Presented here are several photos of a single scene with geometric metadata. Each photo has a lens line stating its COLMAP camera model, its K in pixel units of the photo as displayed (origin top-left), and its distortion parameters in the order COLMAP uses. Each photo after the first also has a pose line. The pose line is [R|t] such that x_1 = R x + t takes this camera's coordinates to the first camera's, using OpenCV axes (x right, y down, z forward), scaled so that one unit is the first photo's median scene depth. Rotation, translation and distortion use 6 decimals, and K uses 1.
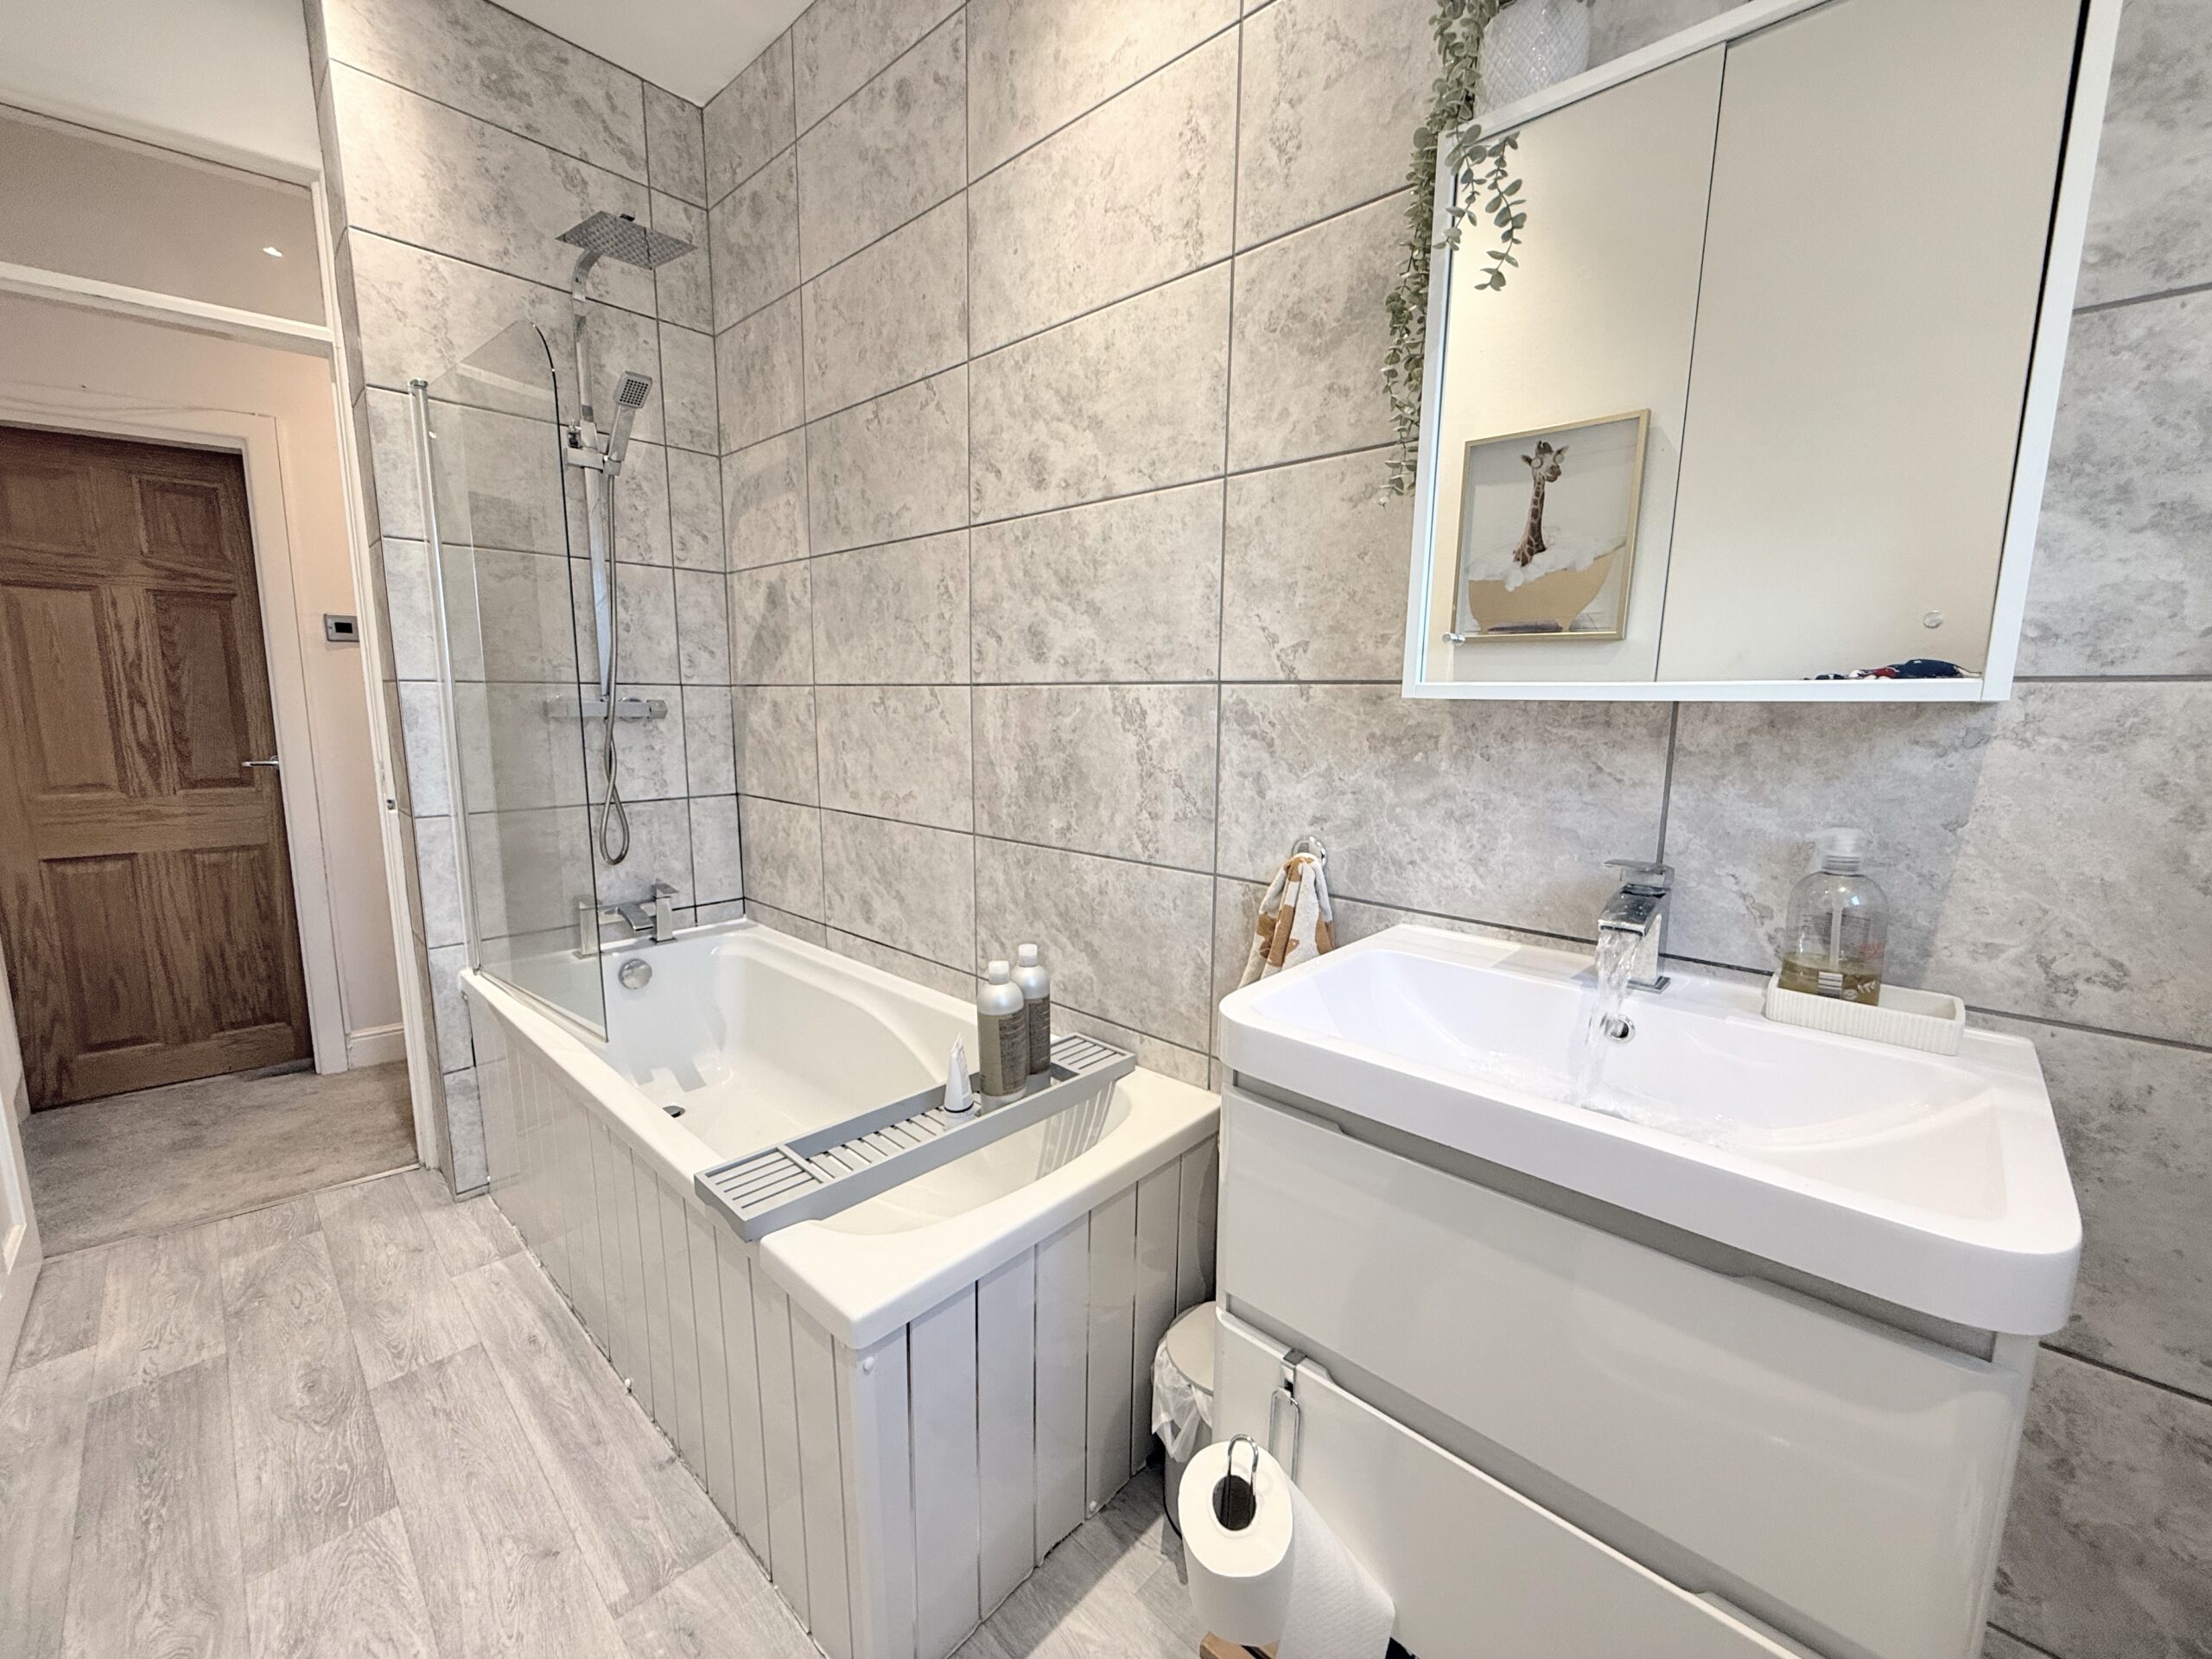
lens RADIAL K [[885.1, 0, 1114.2], [0, 885.1, 868.8], [0, 0, 1]] dist [0.007063, 0.000175]
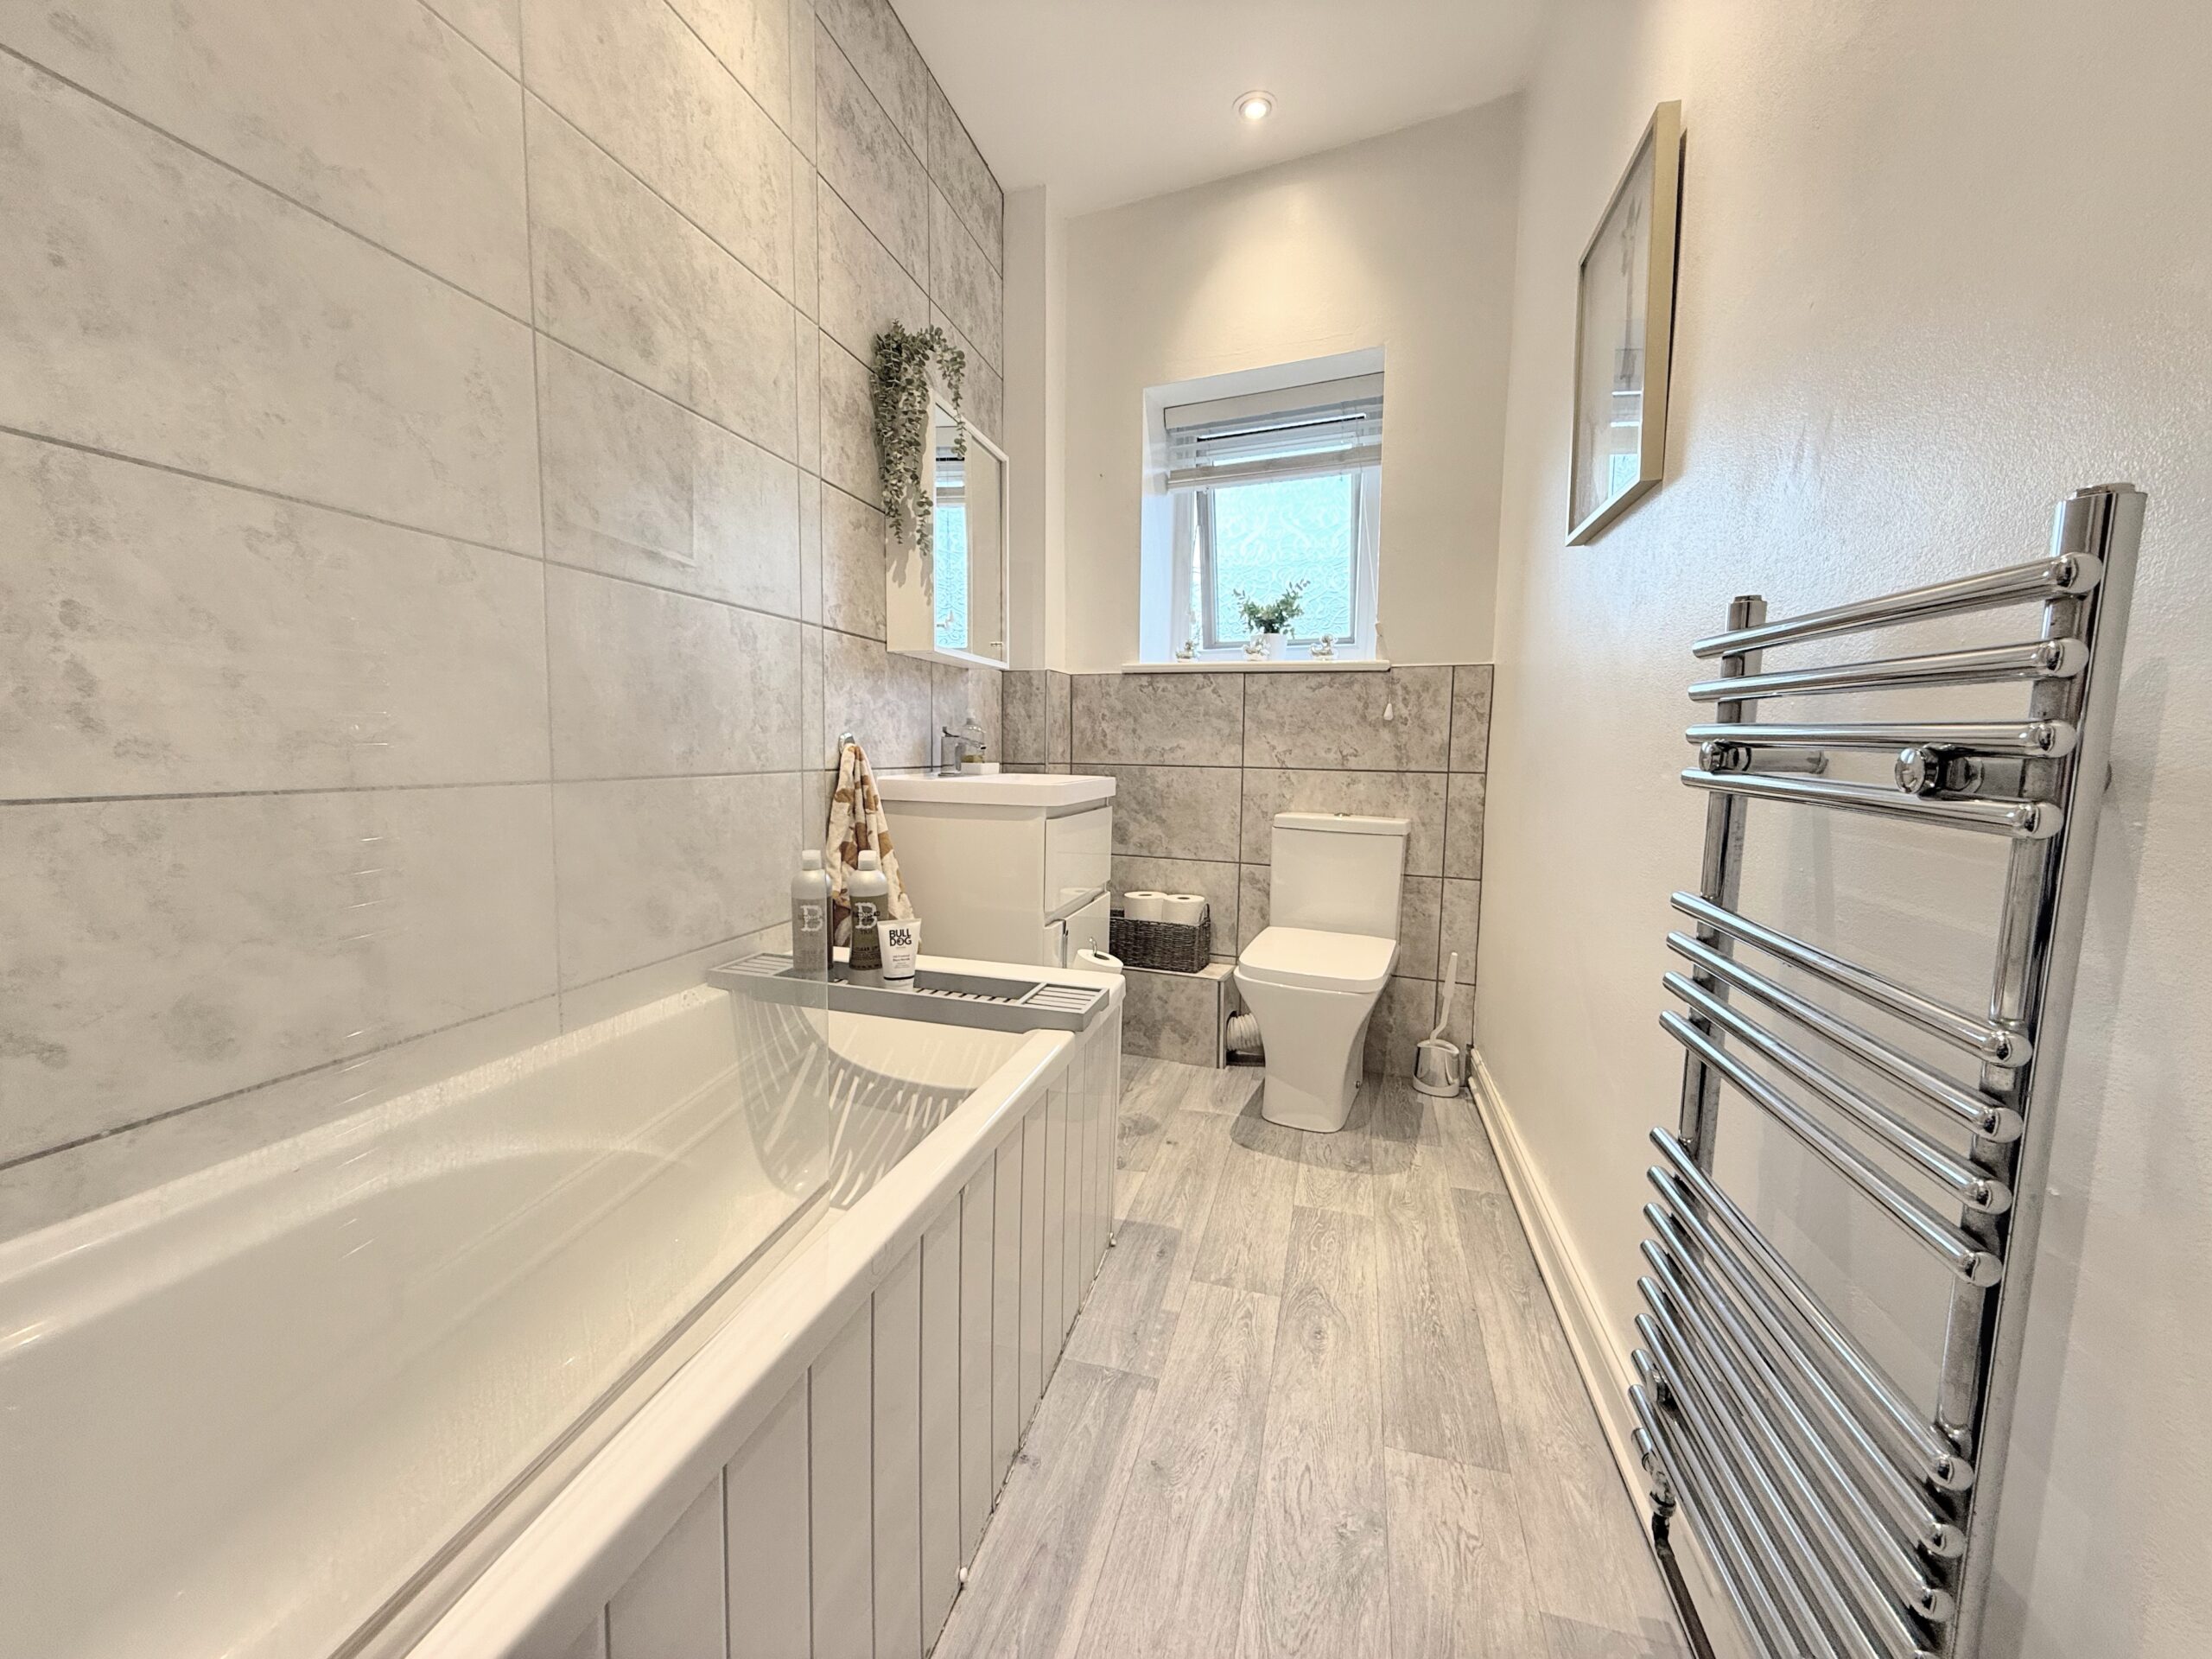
lens RADIAL K [[880.1, 0, 1100.0], [0, 880.1, 831.7], [0, 0, 1]] dist [0.000186, -0.000359]
pose [[-0.465373, -0.126665, 0.876004, -1.182093], [0.113404, 0.973018, 0.200938, -0.111212], [-0.877820, 0.192853, -0.438452, 1.158908]]
